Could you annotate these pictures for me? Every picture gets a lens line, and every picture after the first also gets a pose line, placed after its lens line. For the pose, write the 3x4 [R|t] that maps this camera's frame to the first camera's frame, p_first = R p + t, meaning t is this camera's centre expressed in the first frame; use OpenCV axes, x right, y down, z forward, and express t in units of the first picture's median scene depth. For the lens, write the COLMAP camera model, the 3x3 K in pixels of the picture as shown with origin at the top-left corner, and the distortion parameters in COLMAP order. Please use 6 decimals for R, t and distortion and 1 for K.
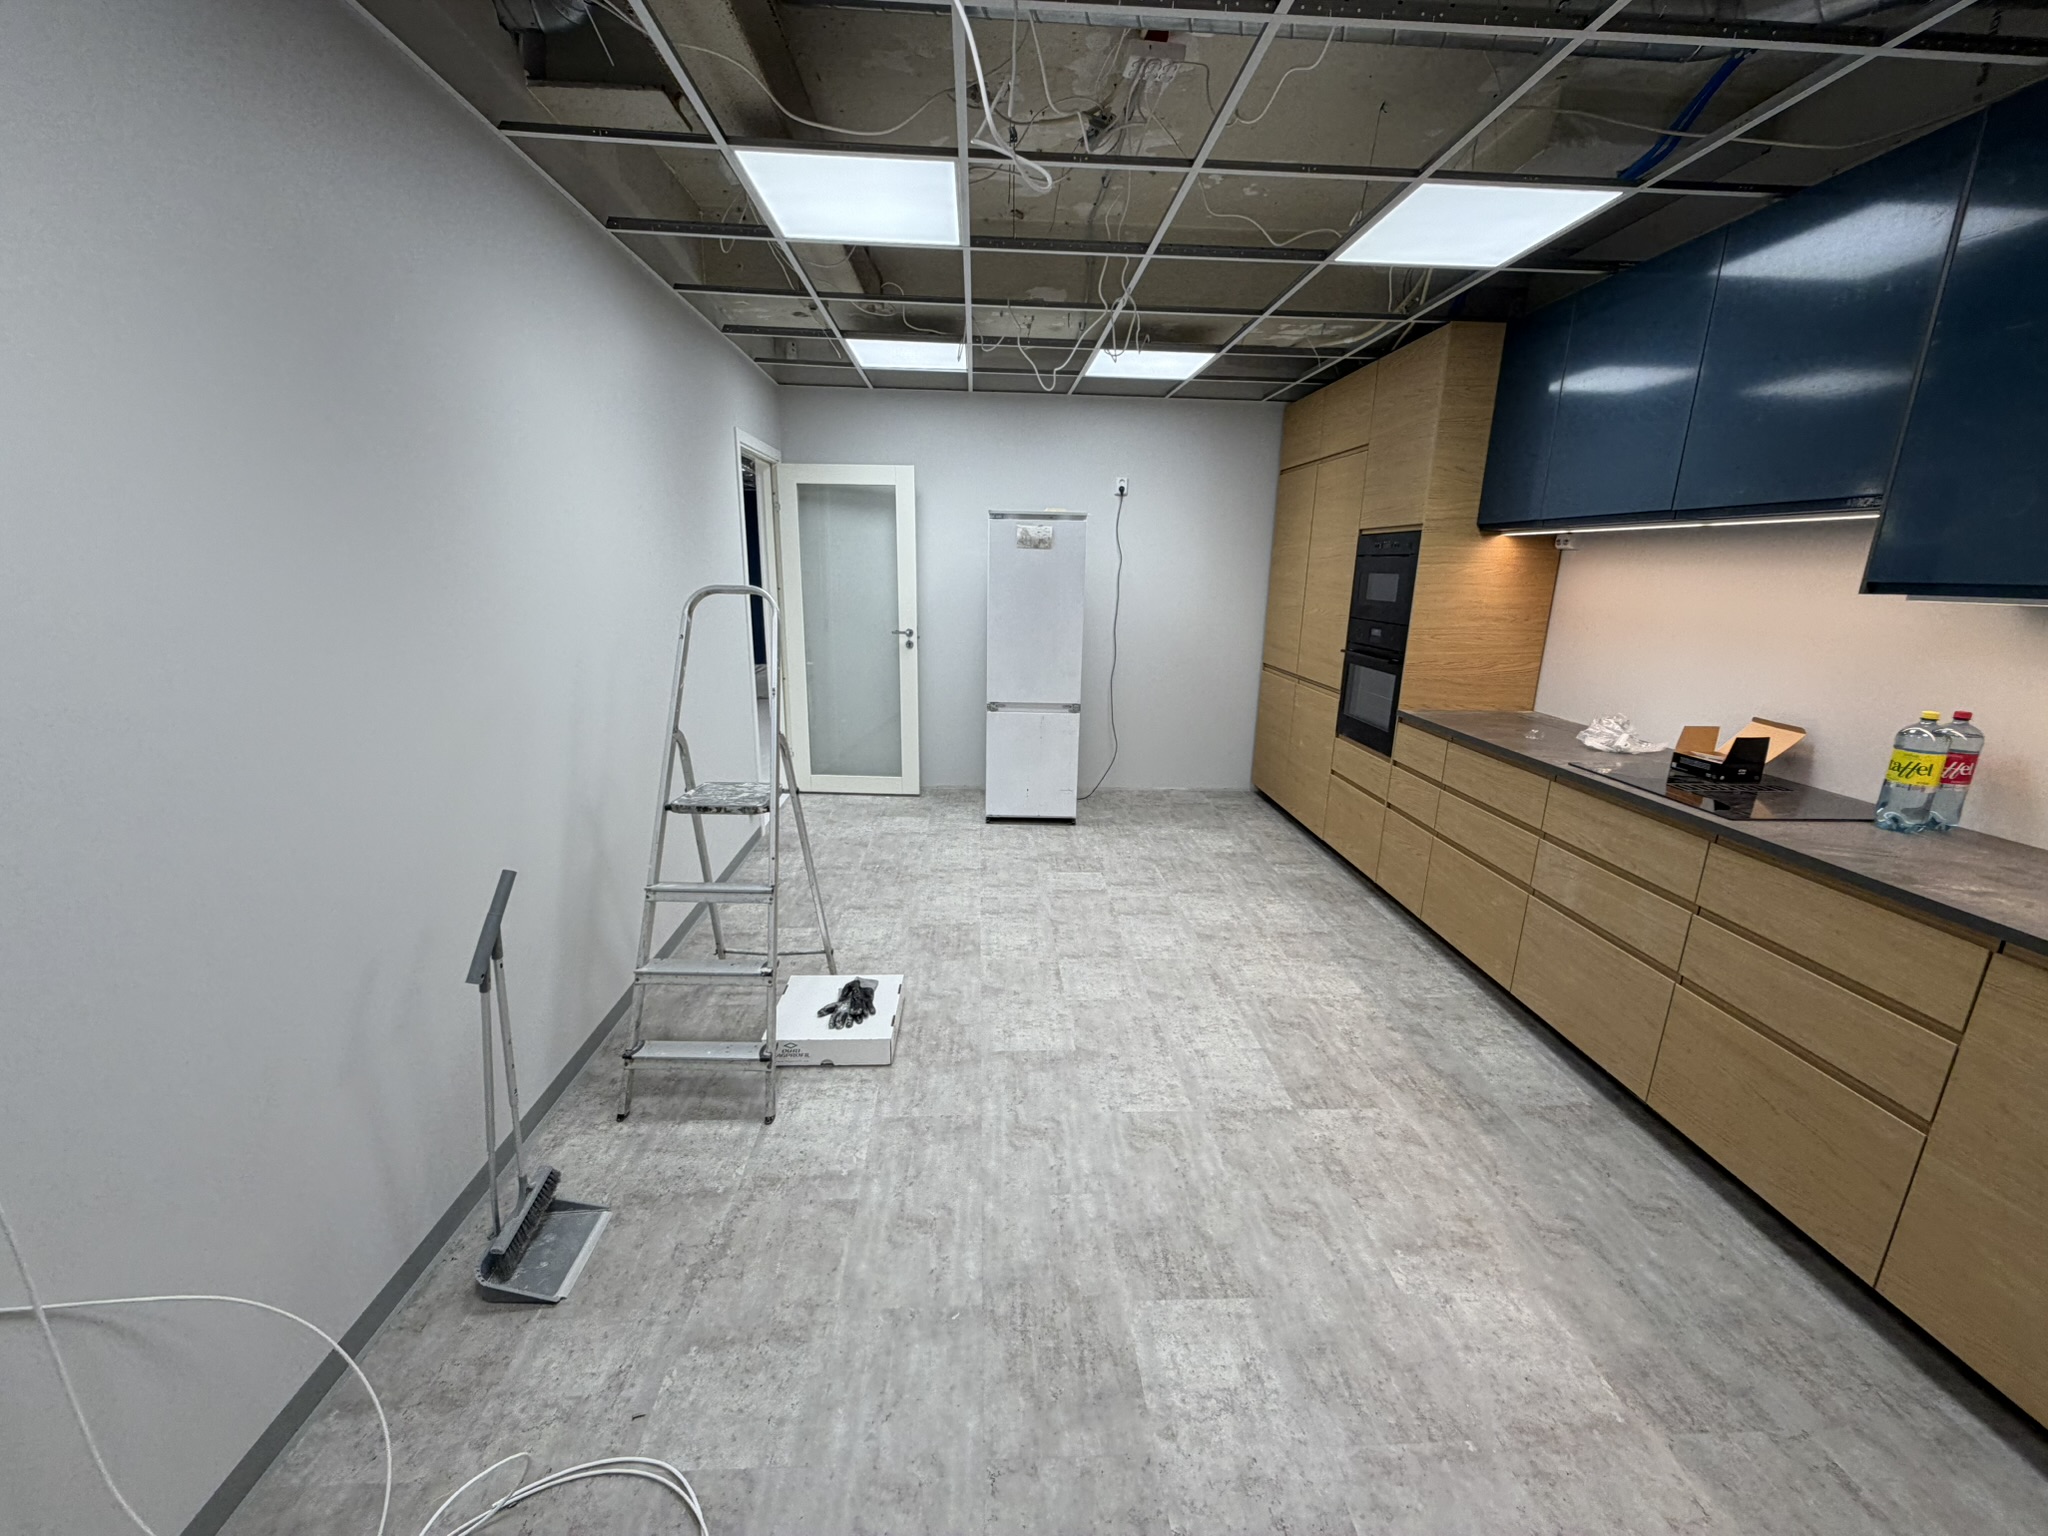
lens RADIAL K [[813.9, 0, 1018.6], [0, 813.9, 775.1], [0, 0, 1]] dist [-0.001749, 0.000208]
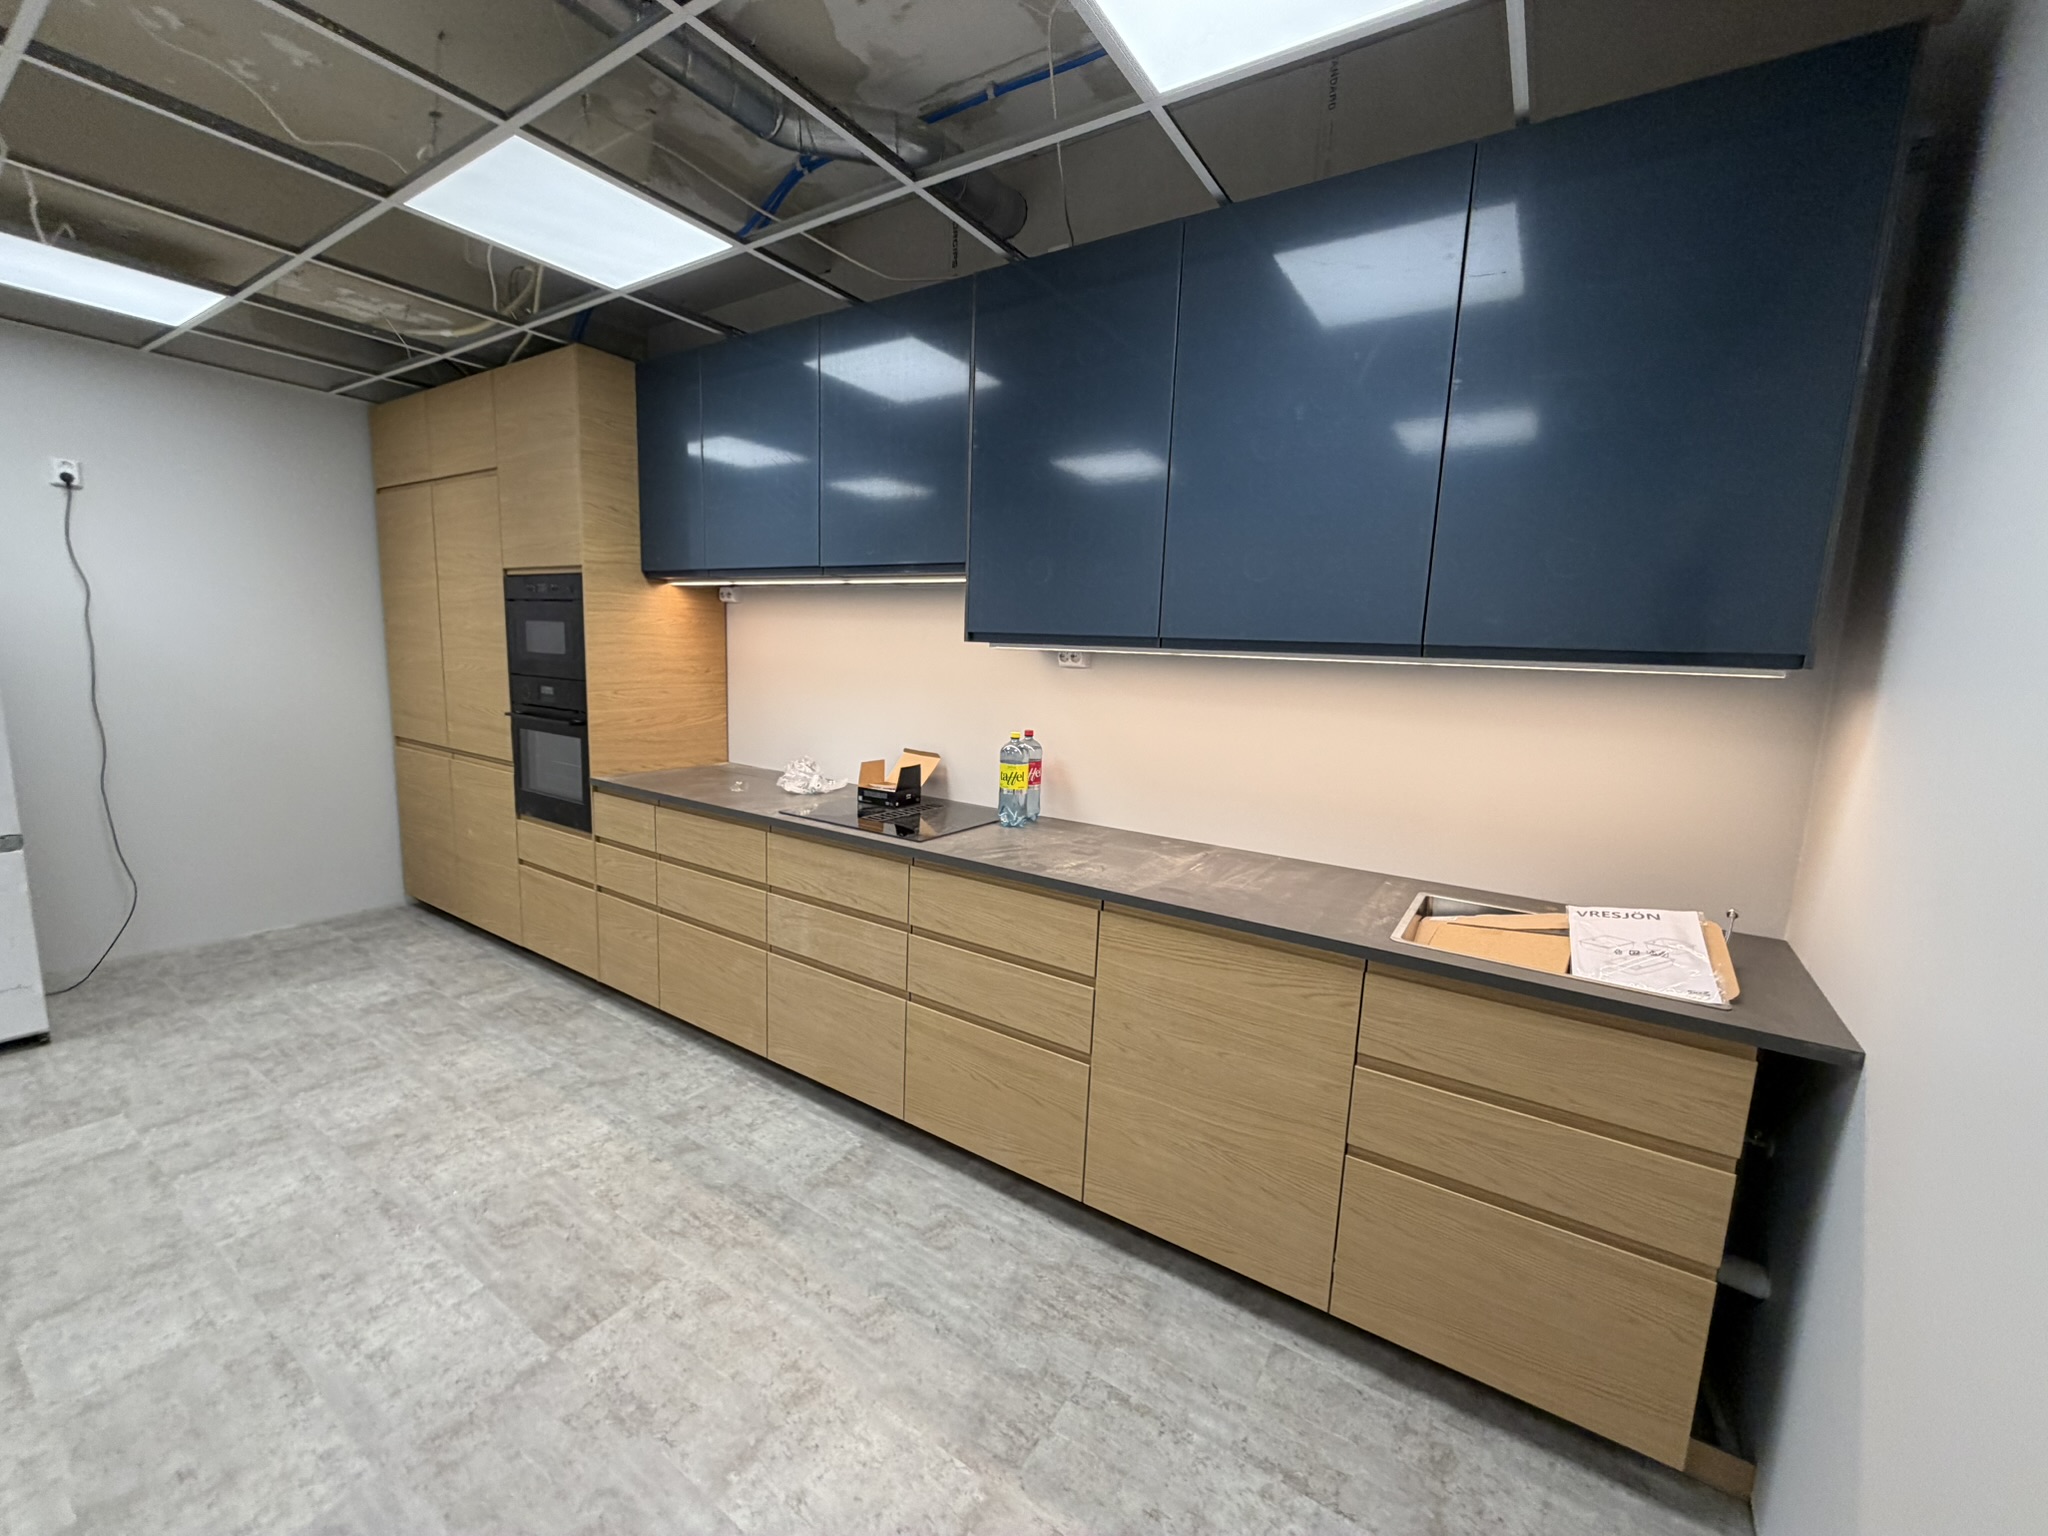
lens RADIAL K [[813.9, 0, 1021.8], [0, 813.9, 767.2], [0, 0, 1]] dist [-0.001749, 0.000208]
pose [[0.588073, -0.112040, 0.801010, 0.063975], [0.176480, 0.984271, 0.008108, -0.024087], [-0.789319, 0.136594, 0.598596, 0.169002]]
